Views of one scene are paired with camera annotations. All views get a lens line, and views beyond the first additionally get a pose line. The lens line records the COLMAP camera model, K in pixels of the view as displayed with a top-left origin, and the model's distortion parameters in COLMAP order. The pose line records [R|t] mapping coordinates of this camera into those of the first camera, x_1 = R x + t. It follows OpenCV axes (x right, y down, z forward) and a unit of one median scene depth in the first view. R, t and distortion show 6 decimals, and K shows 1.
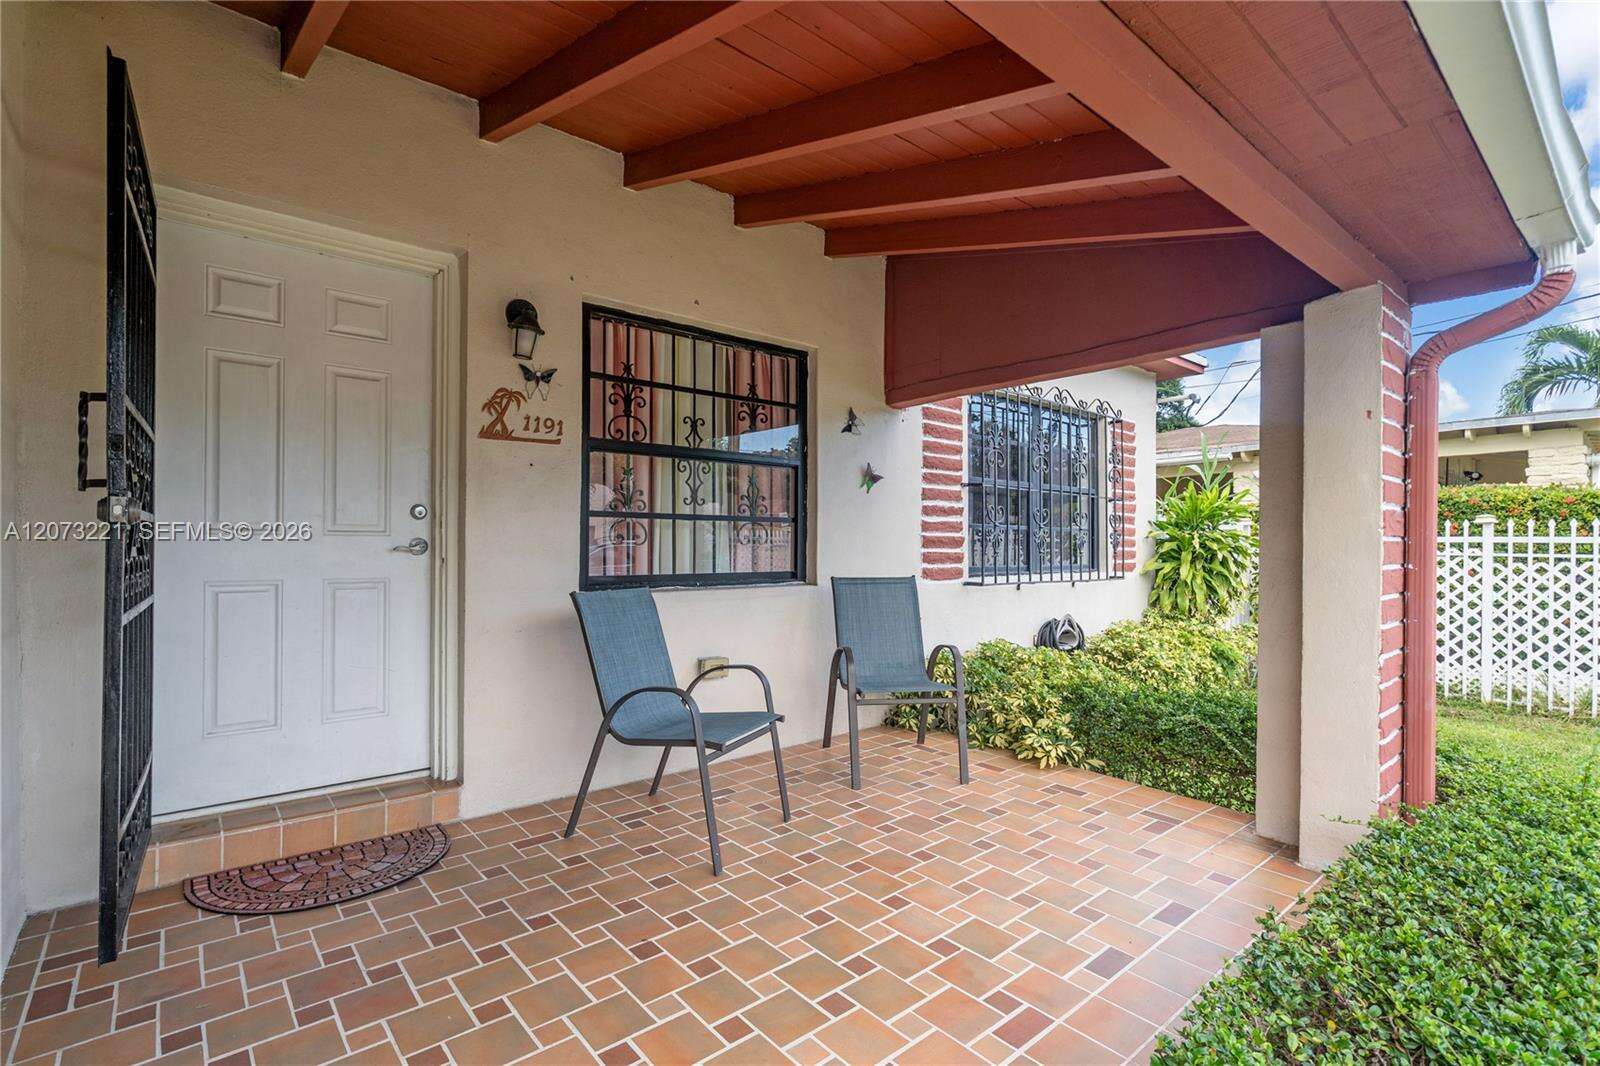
lens RADIAL K [[738.8, 0, 794.8], [0, 738.8, 538.9], [0, 0, 1]] dist [-0.006630, 0.001025]
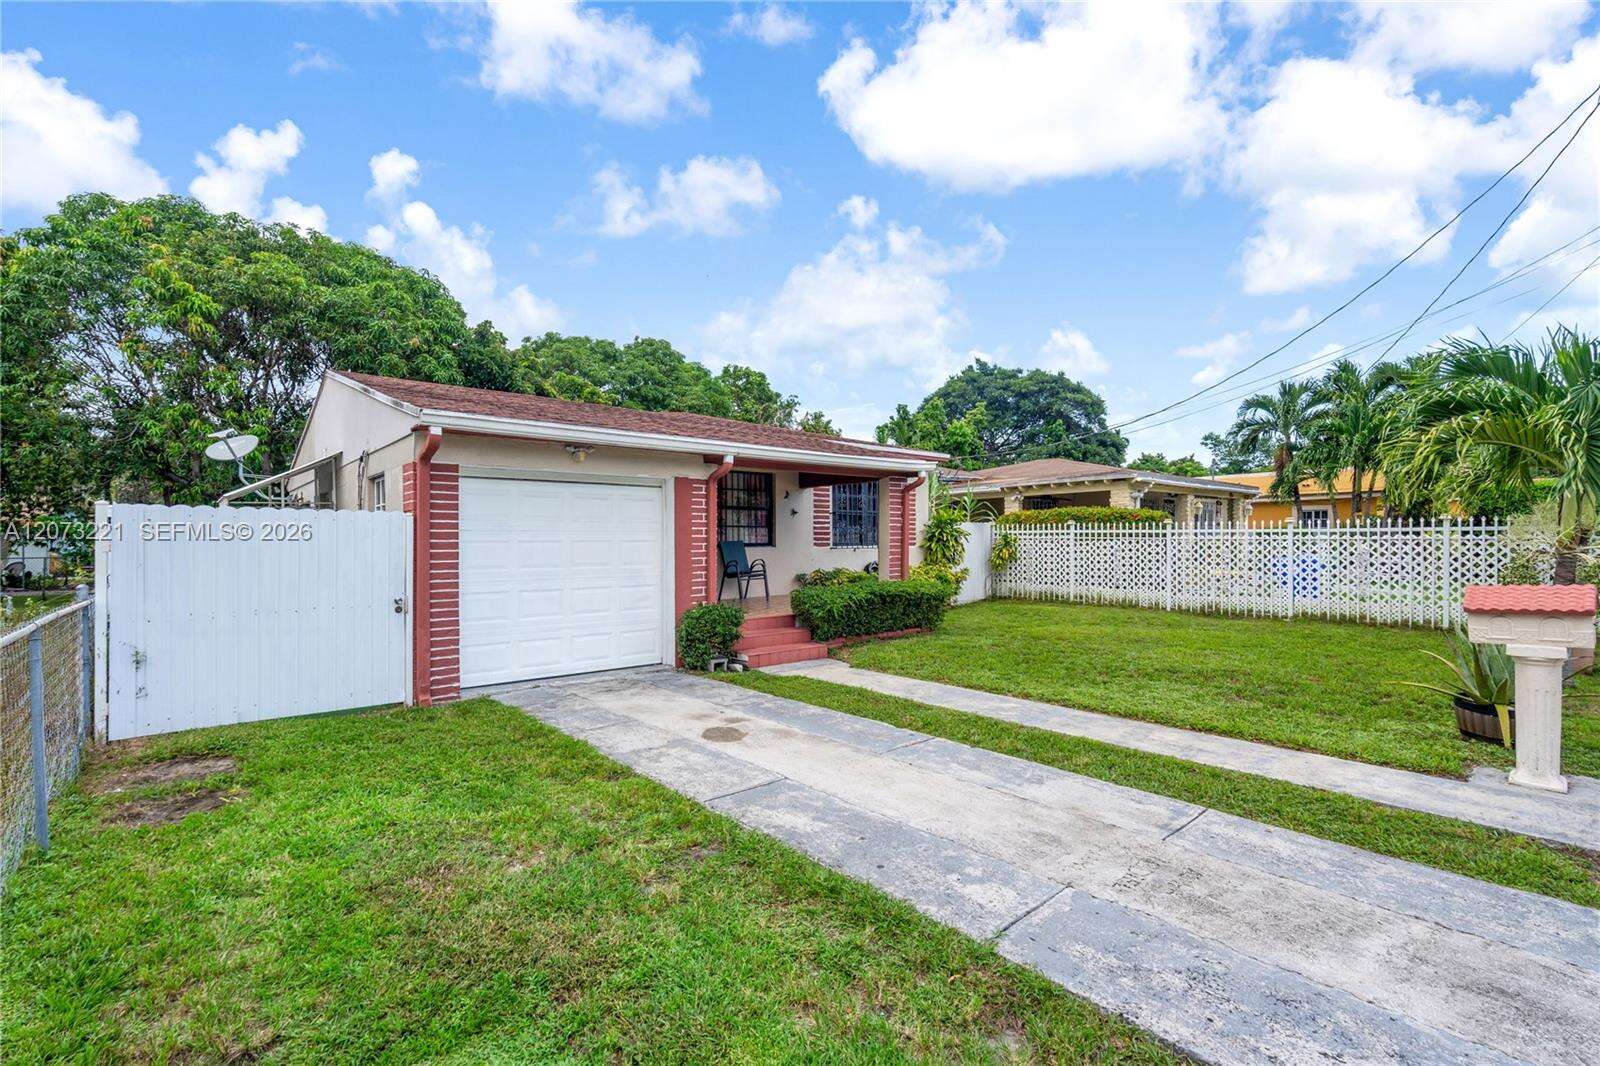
lens RADIAL K [[738.8, 0, 794.8], [0, 738.8, 538.9], [0, 0, 1]] dist [-0.006630, 0.001025]
pose [[0.999982, -0.005565, 0.002180, 0.087272], [0.005554, 0.999972, 0.005092, 0.009767], [-0.002208, -0.005080, 0.999985, -1.810056]]
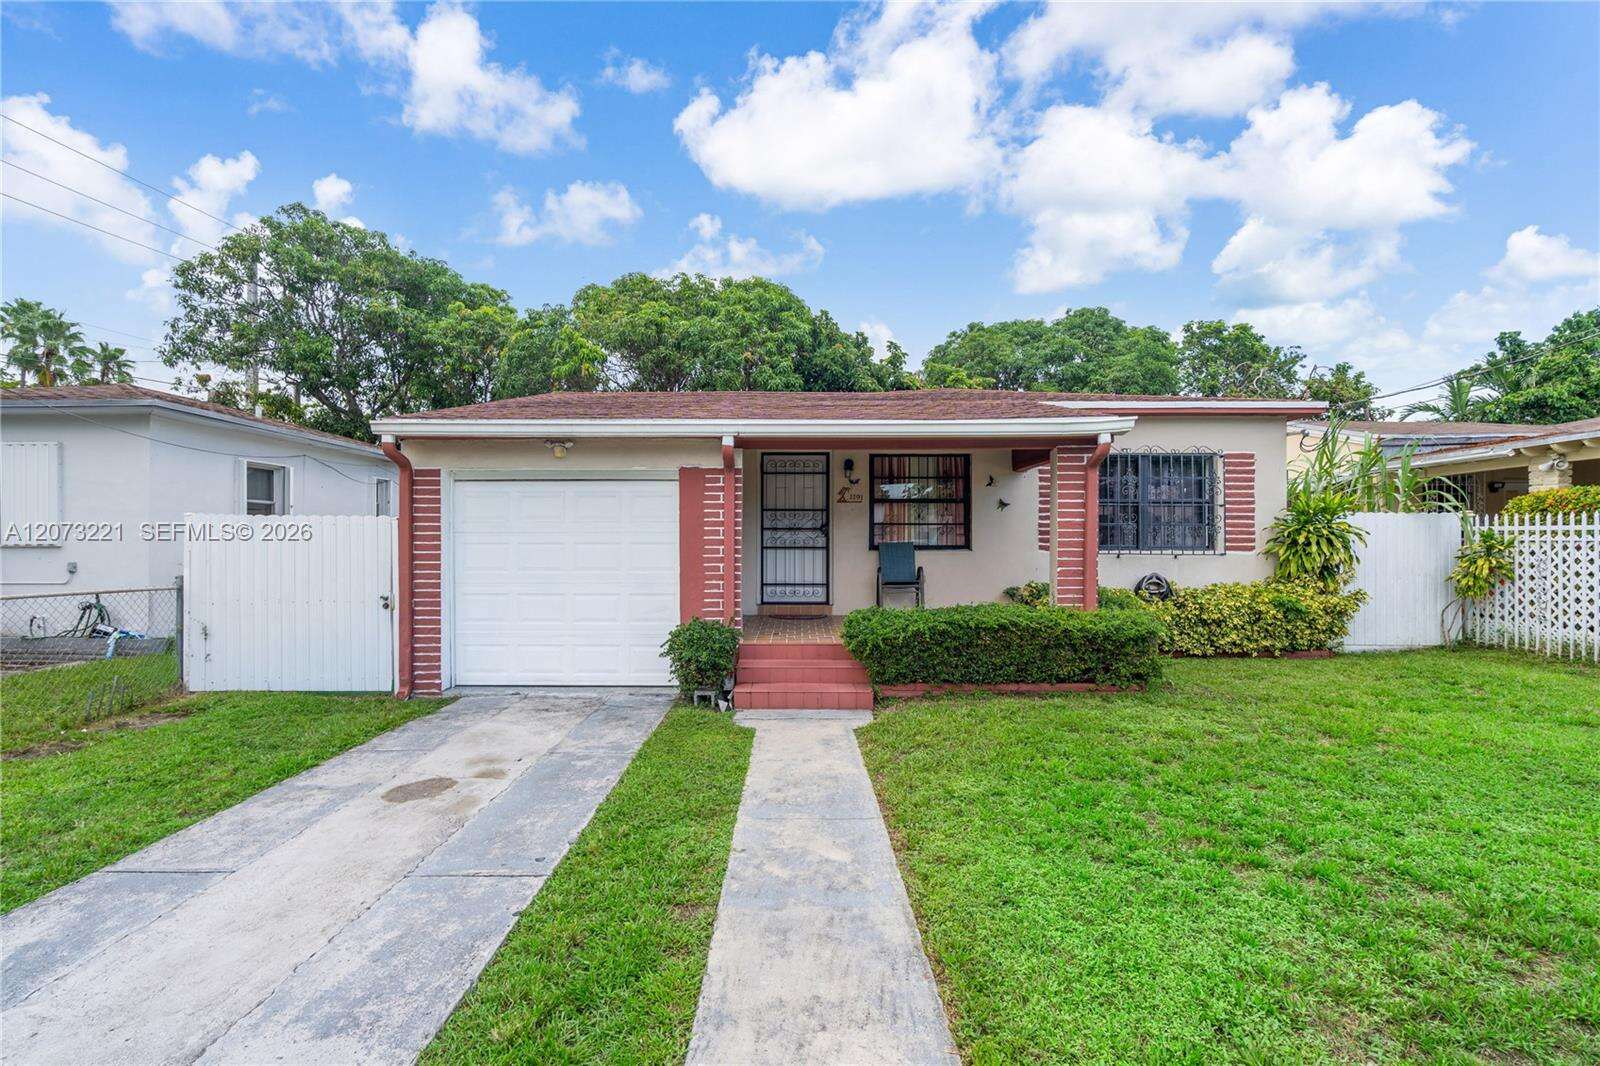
lens RADIAL K [[738.8, 0, 794.8], [0, 738.8, 538.9], [0, 0, 1]] dist [-0.006630, 0.001025]
pose [[0.752940, -0.001820, -0.658086, 0.979068], [0.006419, 0.999969, 0.004579, 0.007323], [0.658057, -0.007672, 0.752929, -0.994012]]
